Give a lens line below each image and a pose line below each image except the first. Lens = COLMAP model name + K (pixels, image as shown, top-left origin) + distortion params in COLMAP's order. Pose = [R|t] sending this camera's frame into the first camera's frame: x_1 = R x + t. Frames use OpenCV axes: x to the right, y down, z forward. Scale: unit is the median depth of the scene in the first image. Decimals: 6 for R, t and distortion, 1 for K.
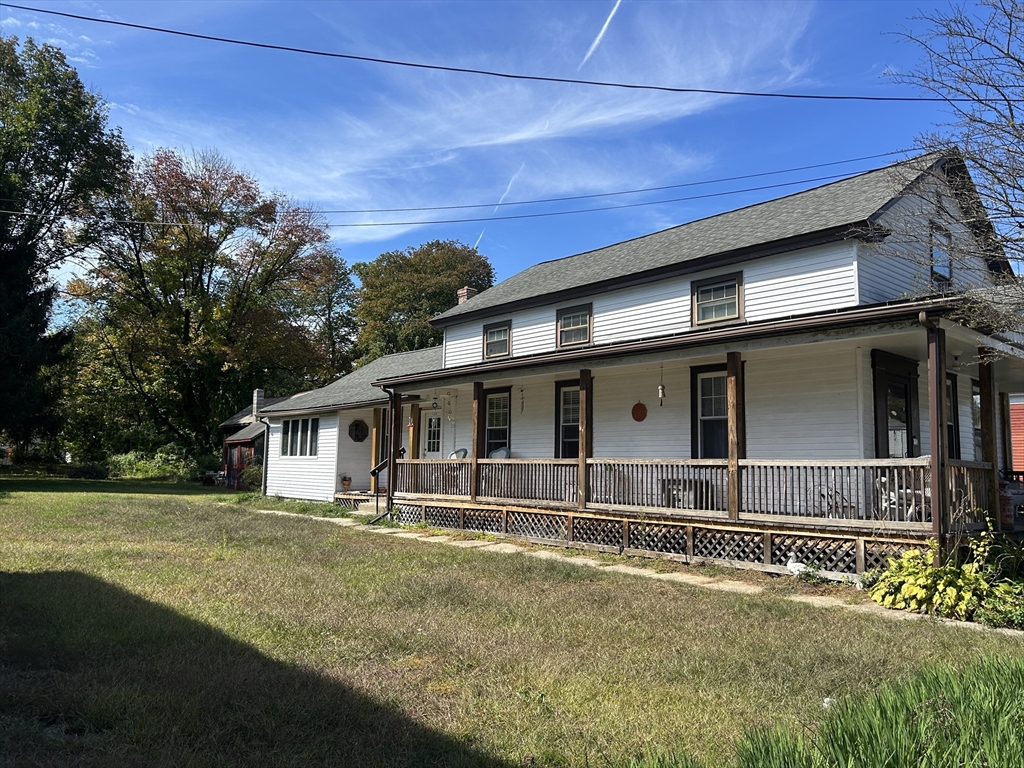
lens RADIAL K [[767.5, 0, 519.3], [0, 767.5, 390.2], [0, 0, 1]] dist [0.047442, -0.043322]
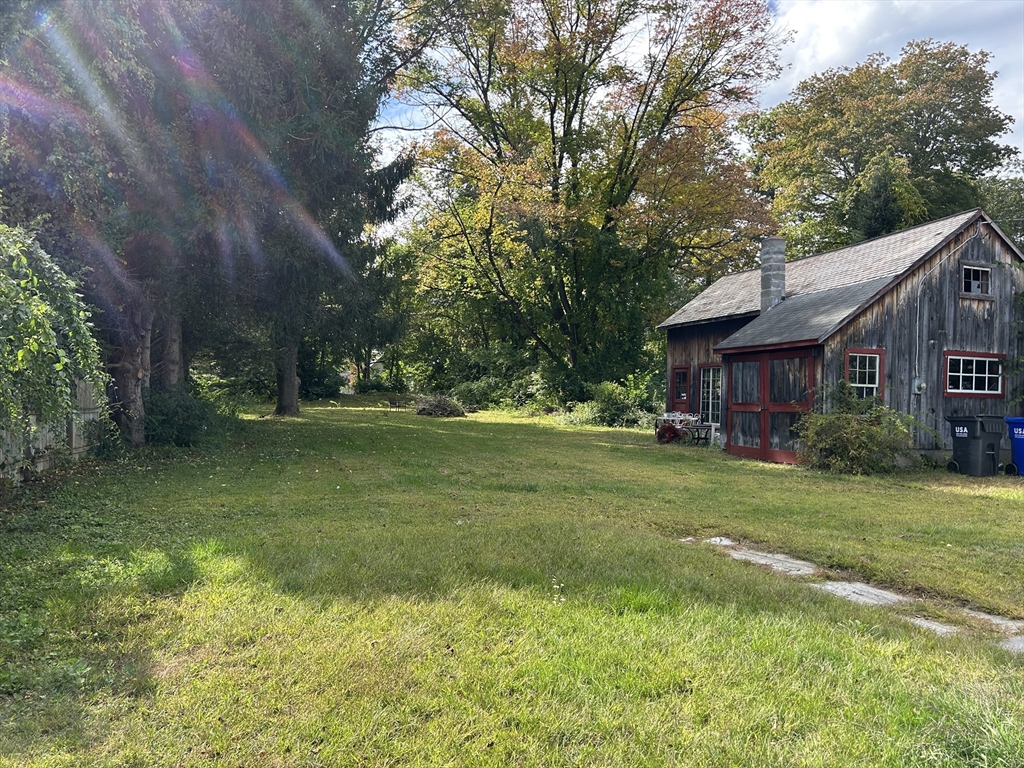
lens RADIAL K [[767.5, 0, 513.8], [0, 767.5, 384.3], [0, 0, 1]] dist [0.047442, -0.043322]
pose [[0.927218, -0.004772, -0.374491, -0.224471], [0.037367, 0.996108, 0.079824, 0.031510], [0.372653, -0.088008, 0.923788, 0.370688]]
